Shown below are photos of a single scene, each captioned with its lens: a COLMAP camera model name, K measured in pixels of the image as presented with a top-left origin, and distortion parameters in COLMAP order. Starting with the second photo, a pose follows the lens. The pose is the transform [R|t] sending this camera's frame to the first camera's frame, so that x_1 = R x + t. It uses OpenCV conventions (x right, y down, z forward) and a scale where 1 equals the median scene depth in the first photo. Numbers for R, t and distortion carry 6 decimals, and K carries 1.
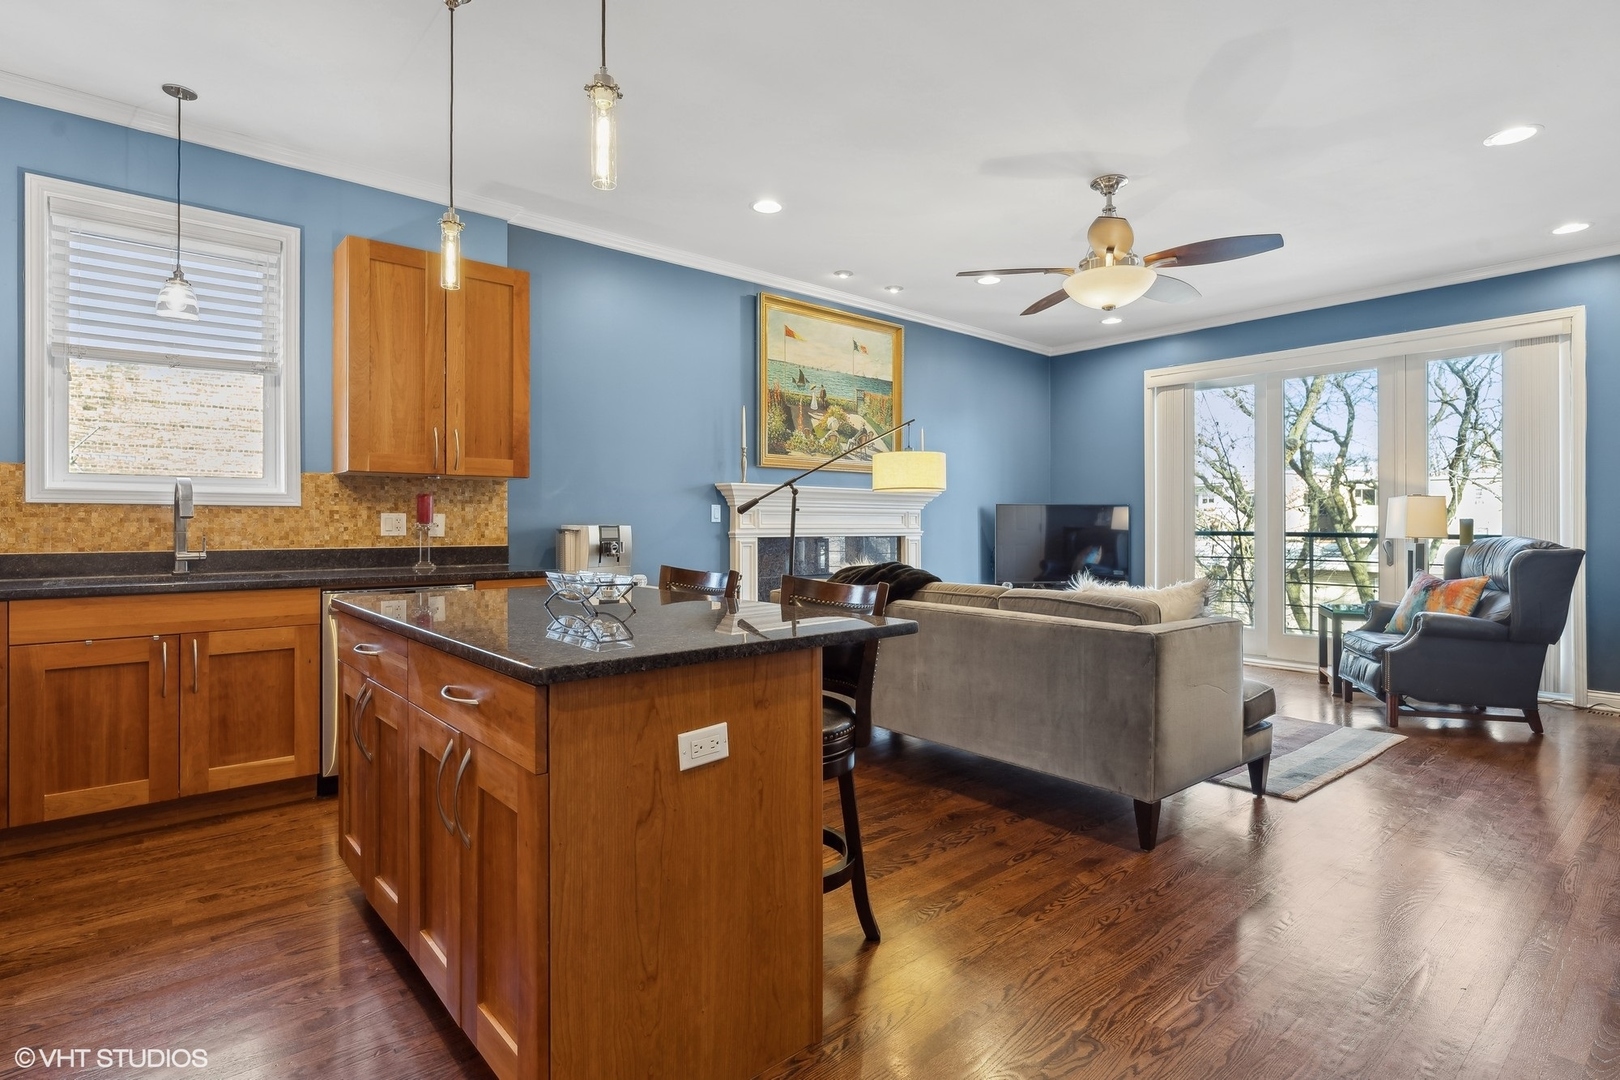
lens RADIAL K [[797.7, 0, 796.0], [0, 797.7, 523.5], [0, 0, 1]] dist [-0.015985, 0.001457]
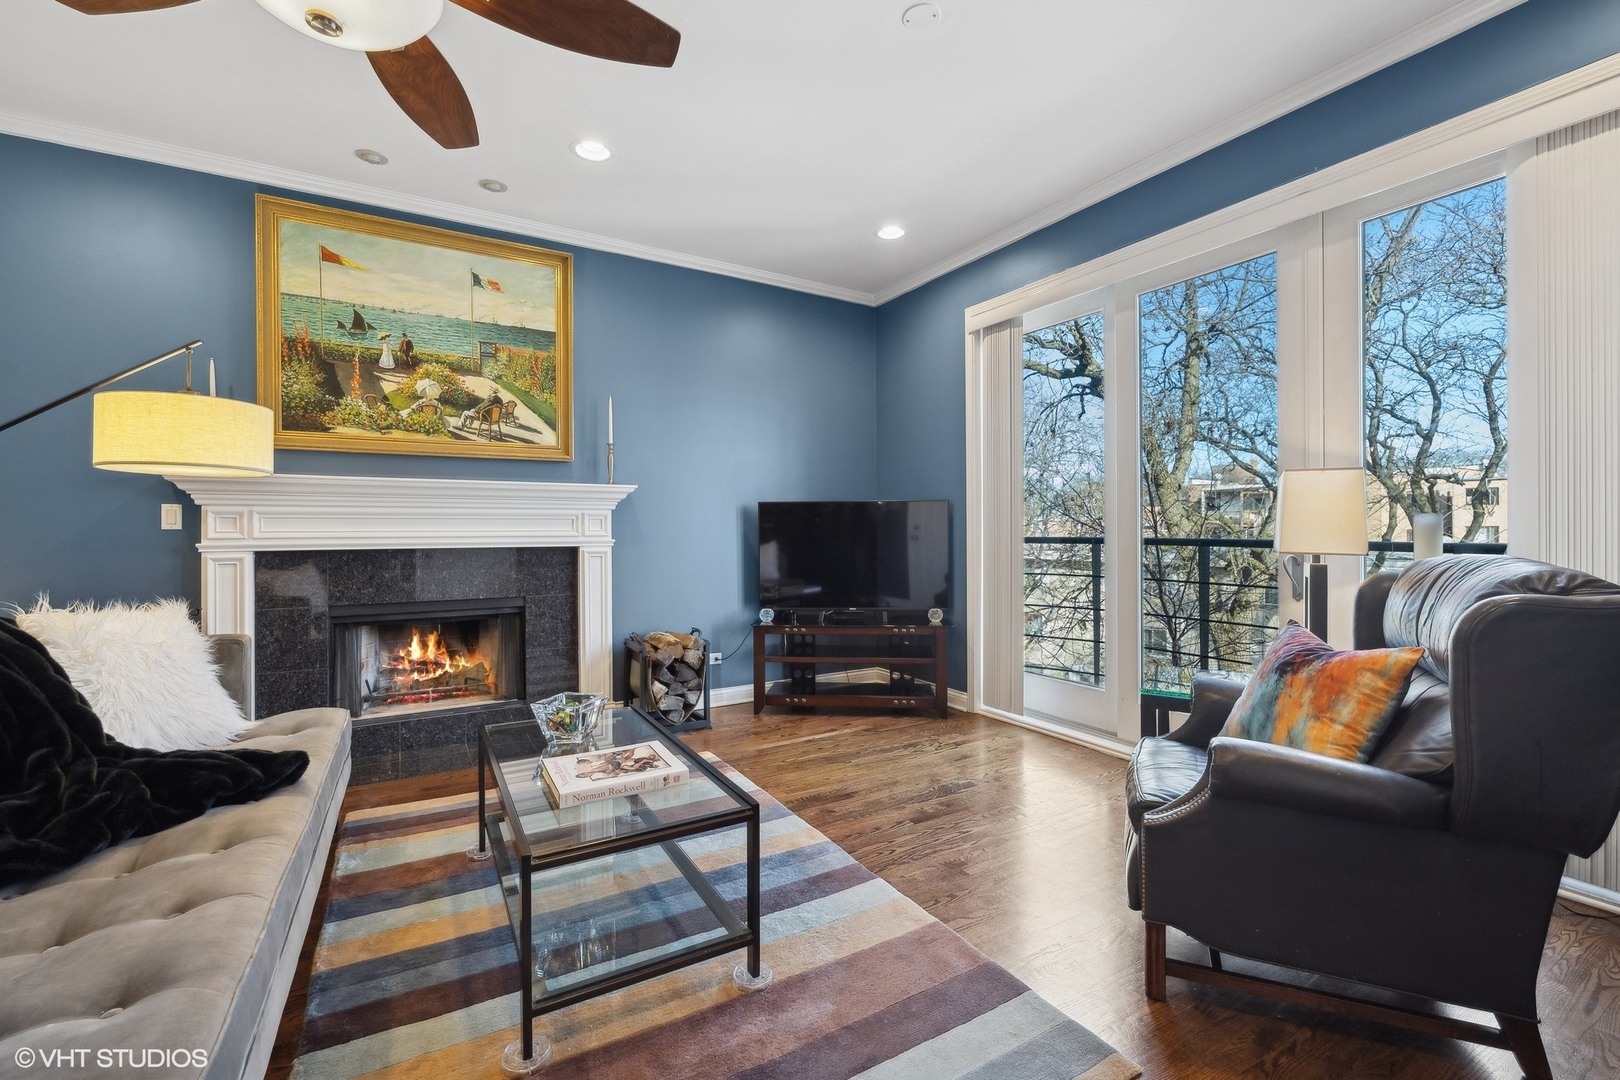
lens RADIAL K [[692.2, 0, 809.2], [0, 692.2, 528.3], [0, 0, 1]] dist [-0.002390, 0.000681]
pose [[0.986356, -0.003844, -0.164580, 0.480247], [0.003397, 0.999990, -0.002995, 0.001242], [0.164590, 0.002395, 0.986359, 0.452455]]
